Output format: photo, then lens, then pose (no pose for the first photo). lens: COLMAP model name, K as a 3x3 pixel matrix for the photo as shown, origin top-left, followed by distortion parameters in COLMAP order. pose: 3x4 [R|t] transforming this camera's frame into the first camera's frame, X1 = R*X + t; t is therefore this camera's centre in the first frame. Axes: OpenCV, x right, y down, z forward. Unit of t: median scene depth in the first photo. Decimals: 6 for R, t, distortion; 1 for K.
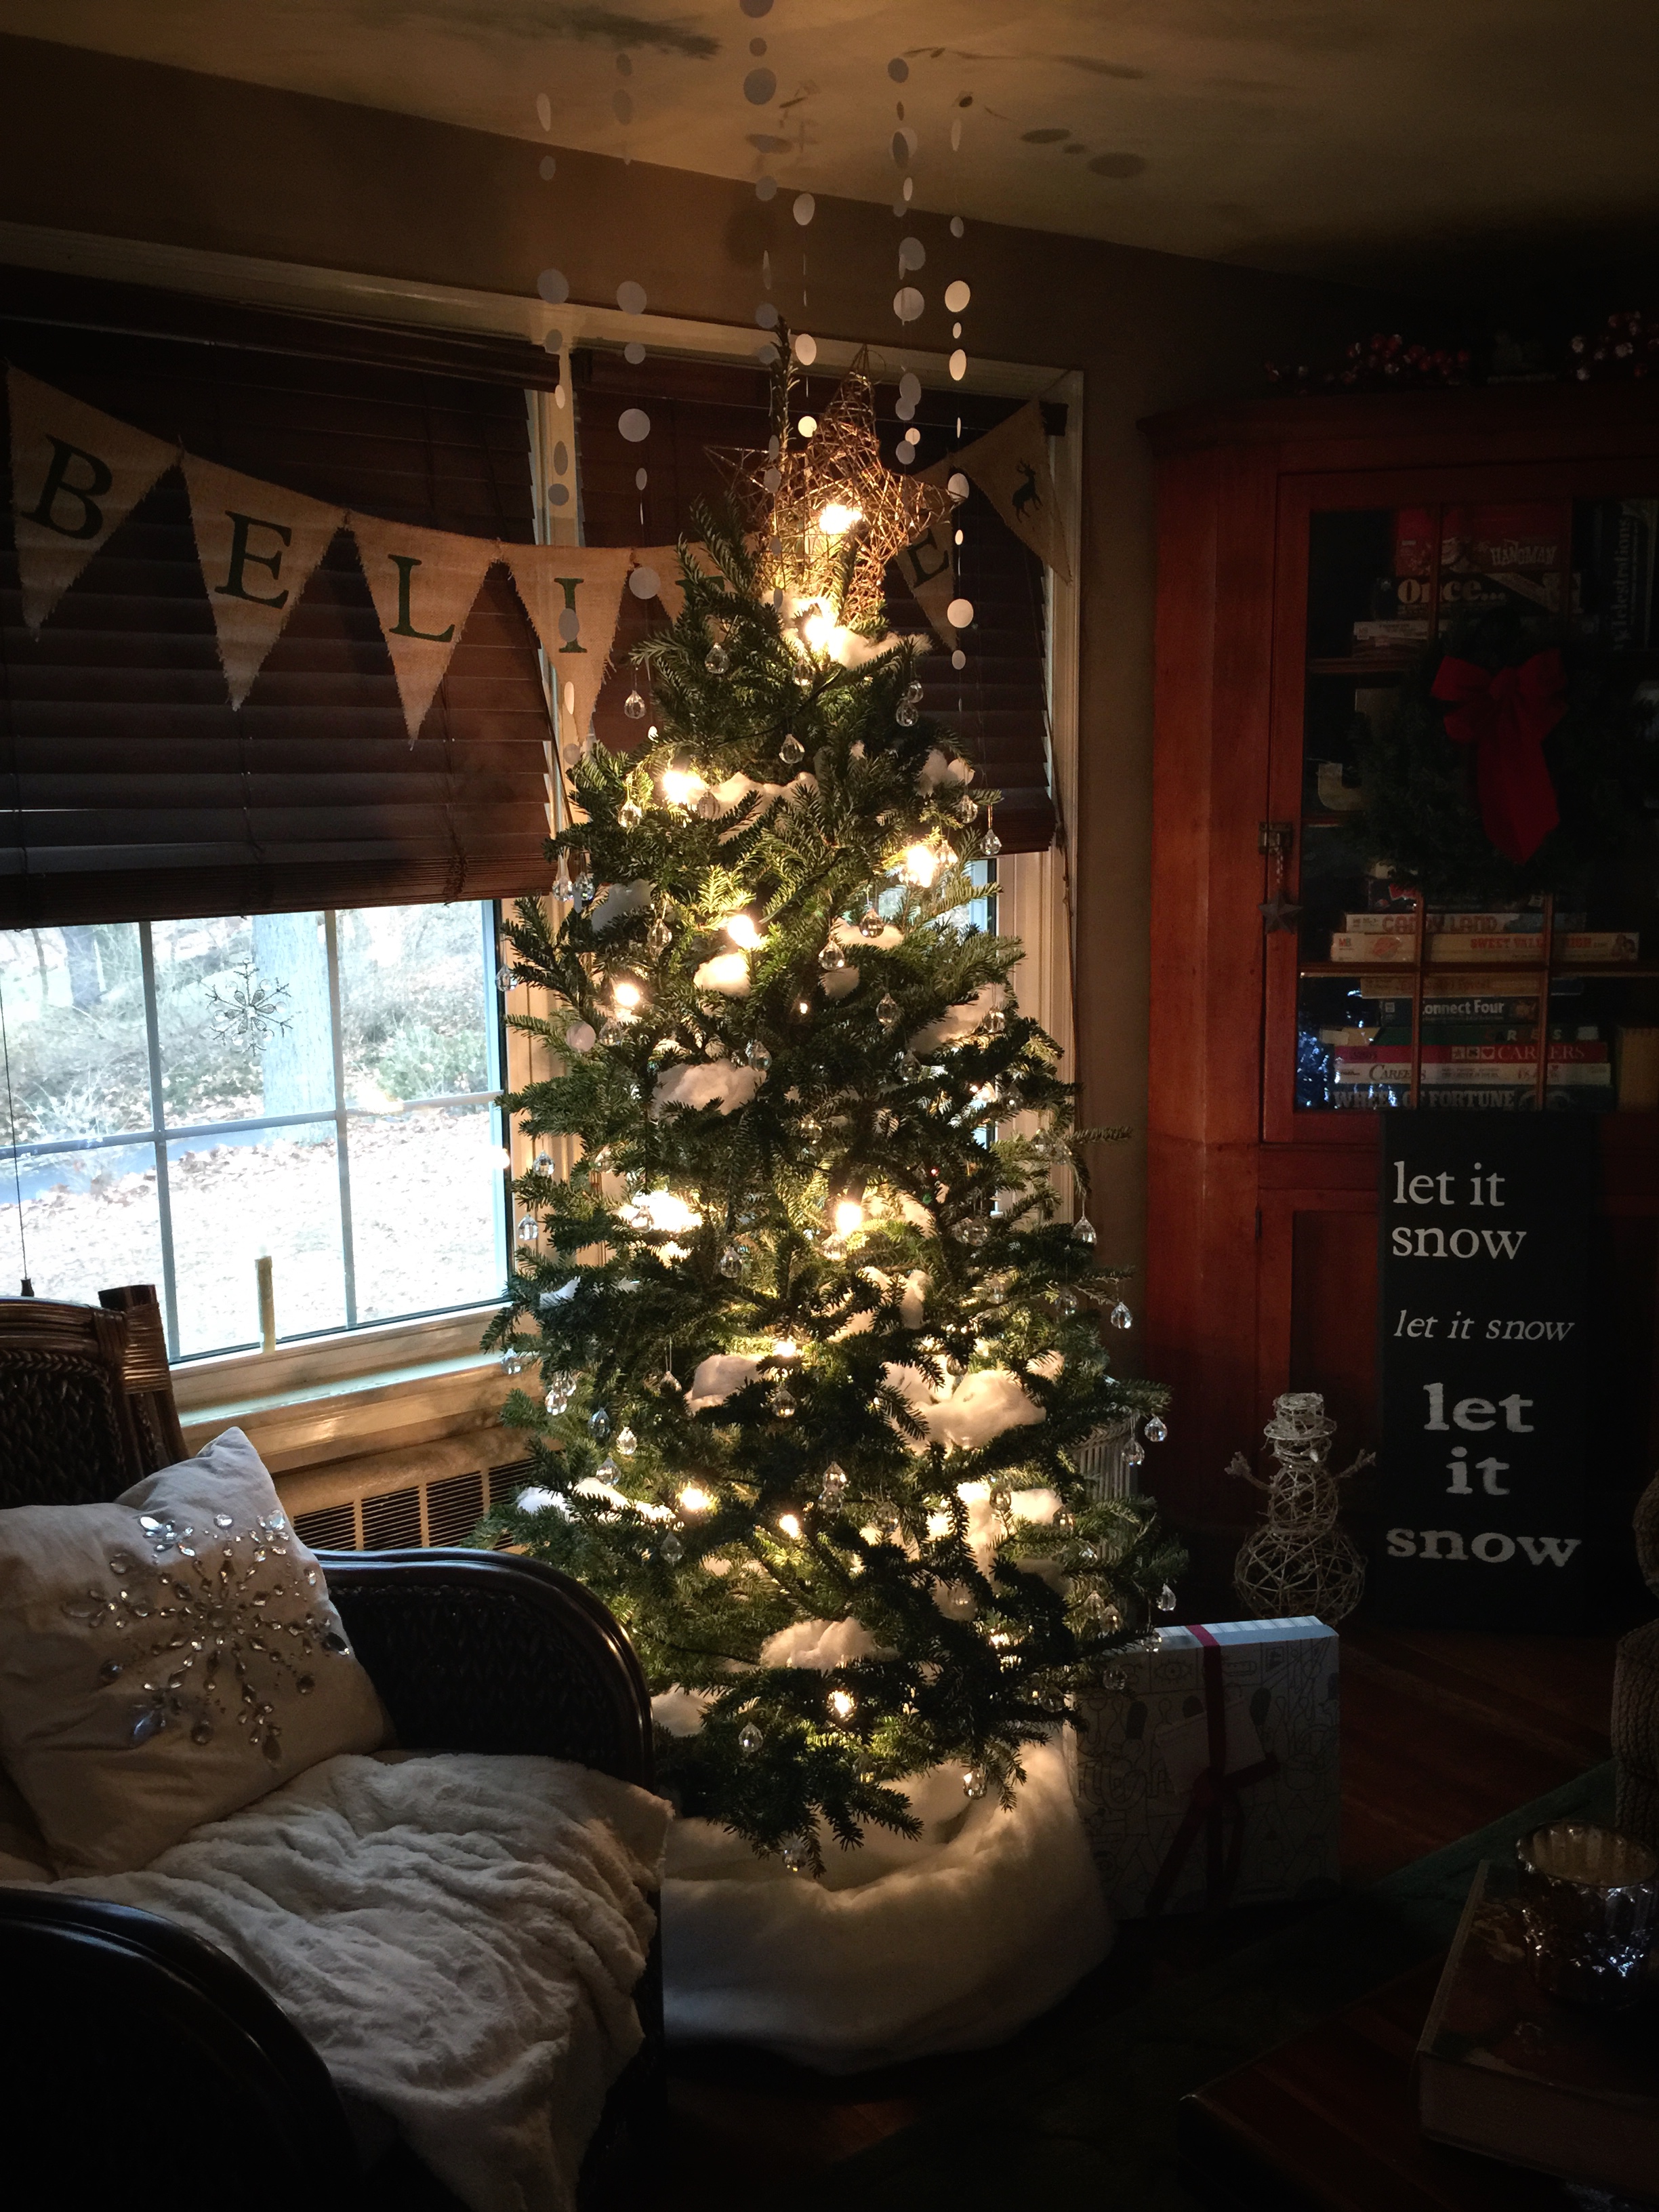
lens RADIAL K [[1895.0, 0, 829.5], [0, 1895.0, 1106.0], [0, 0, 1]] dist [0.037495, -0.005830]
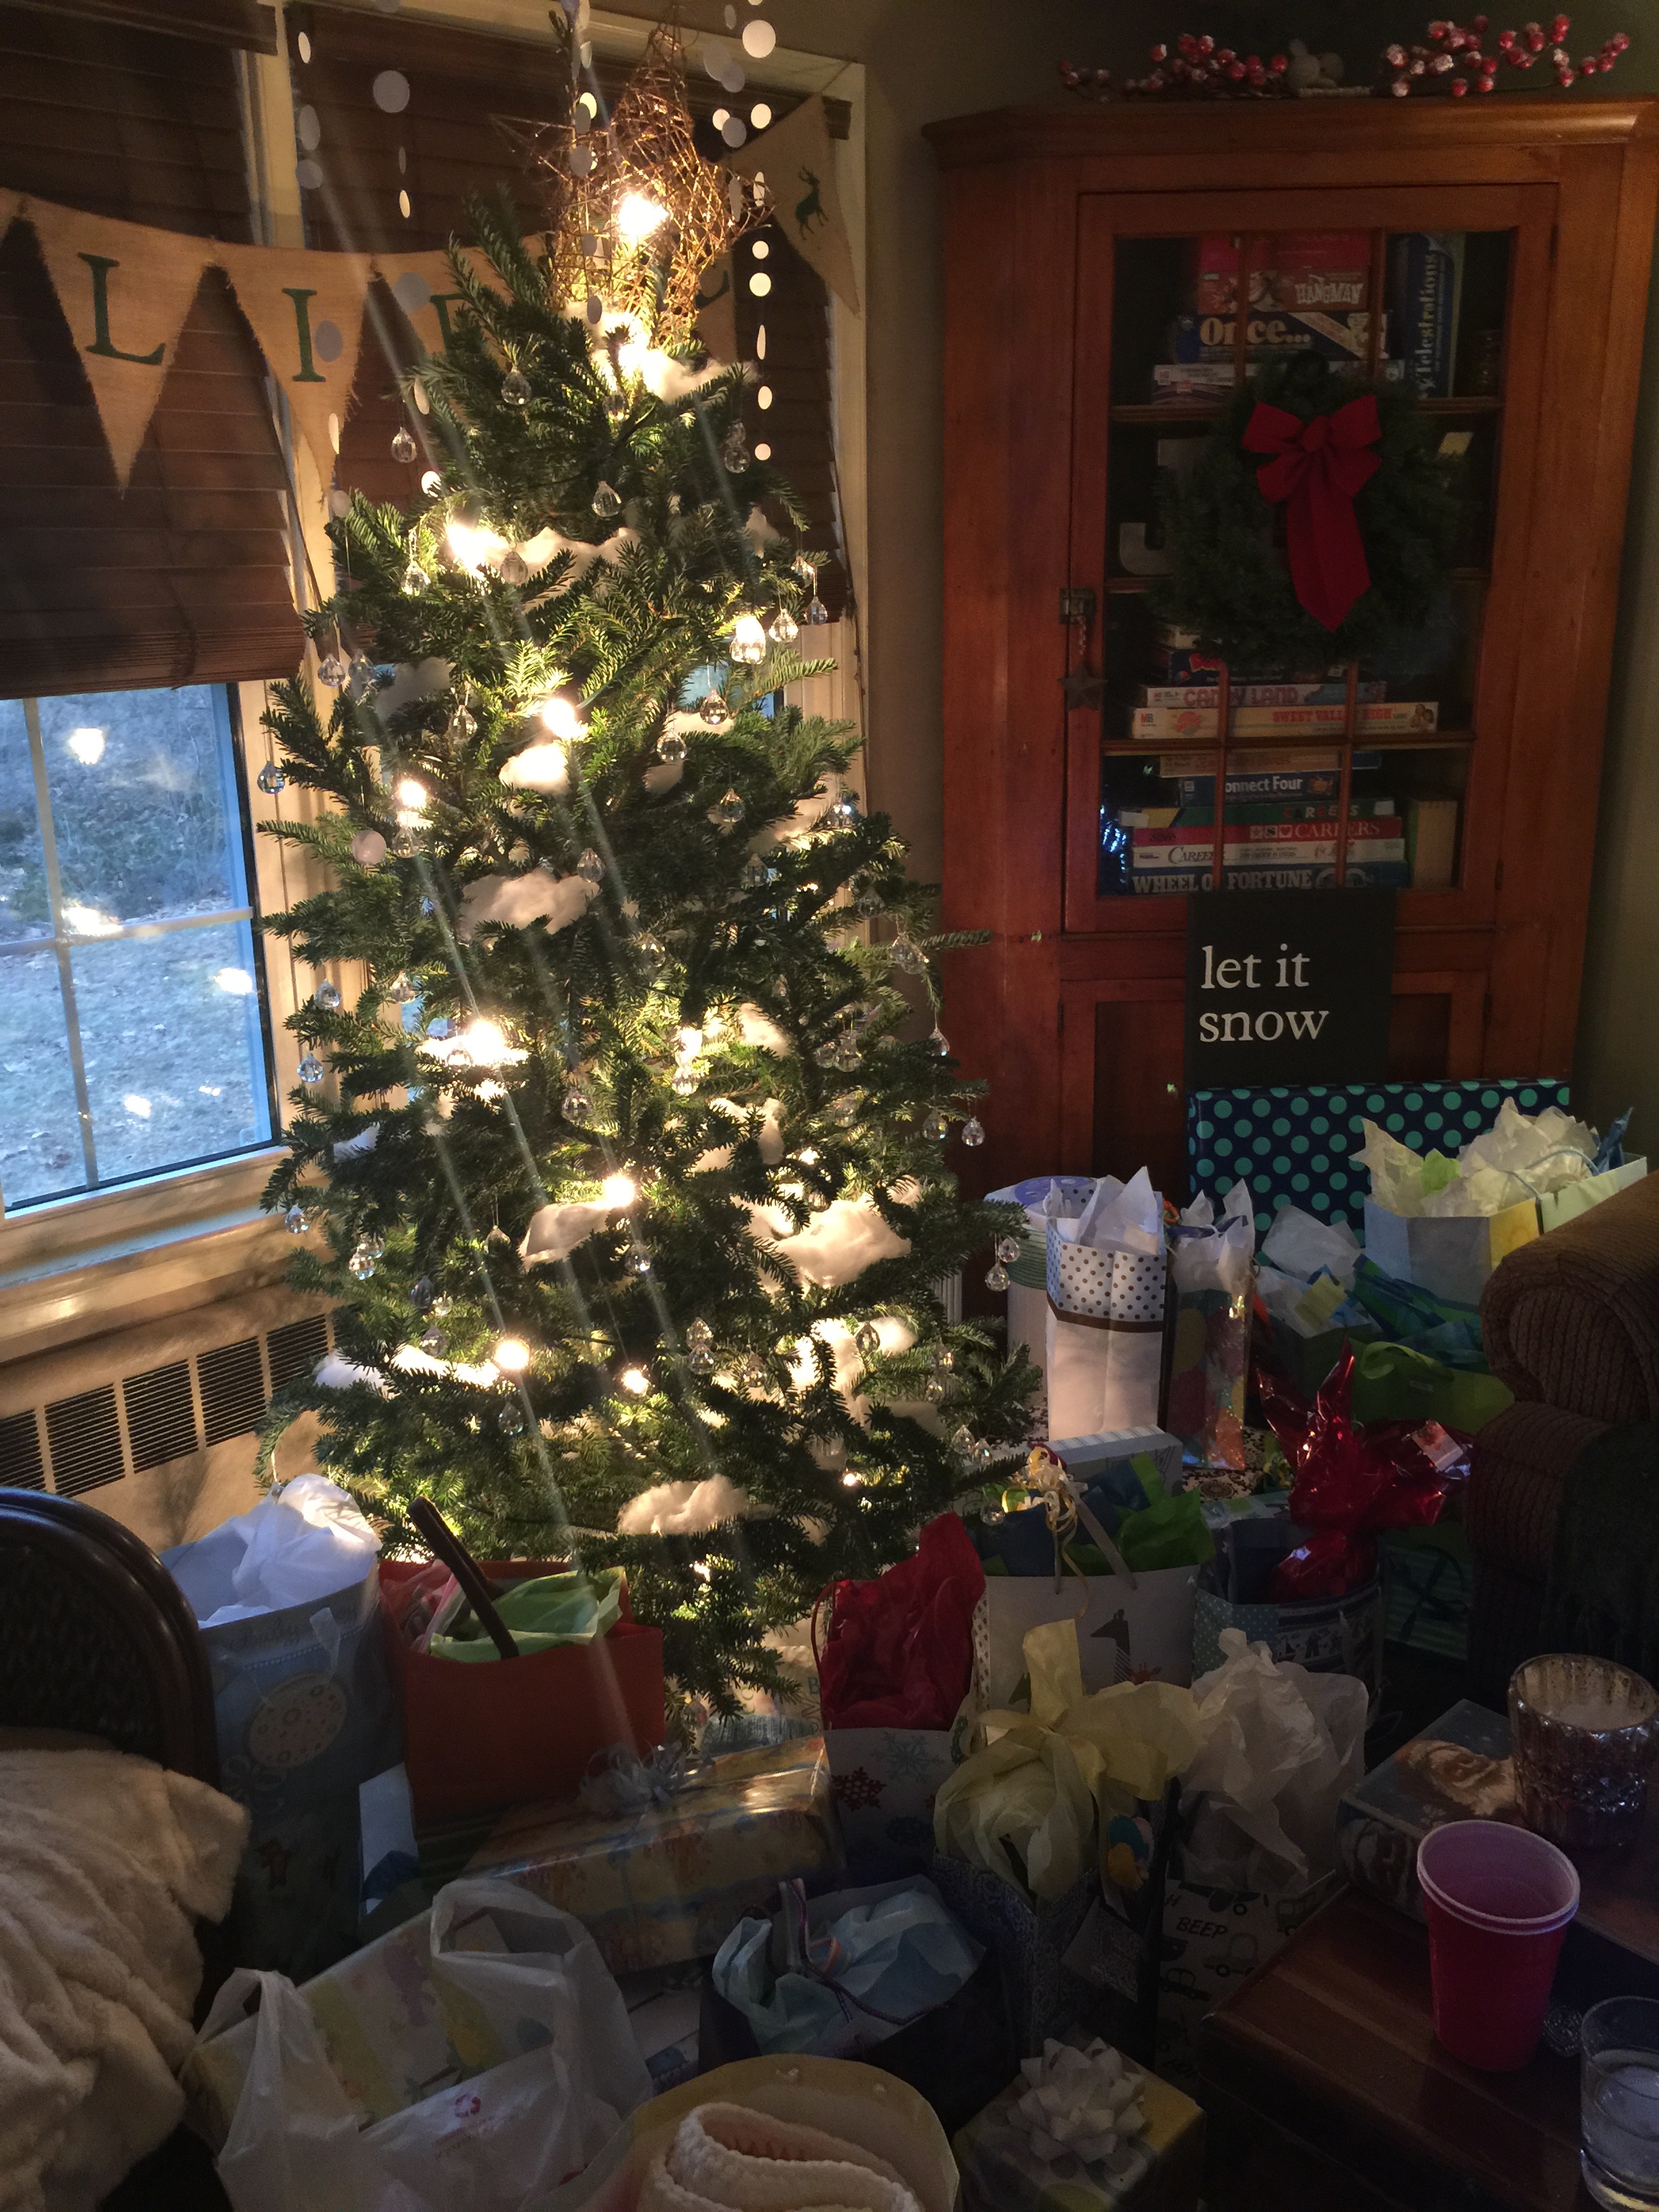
lens RADIAL K [[1880.9, 0, 829.5], [0, 1880.9, 1106.0], [0, 0, 1]] dist [0.077974, -0.112155]
pose [[0.985129, -0.050651, 0.164181, -0.069186], [0.031431, 0.992561, 0.117619, -0.013474], [-0.168918, -0.110710, 0.979393, 0.110417]]
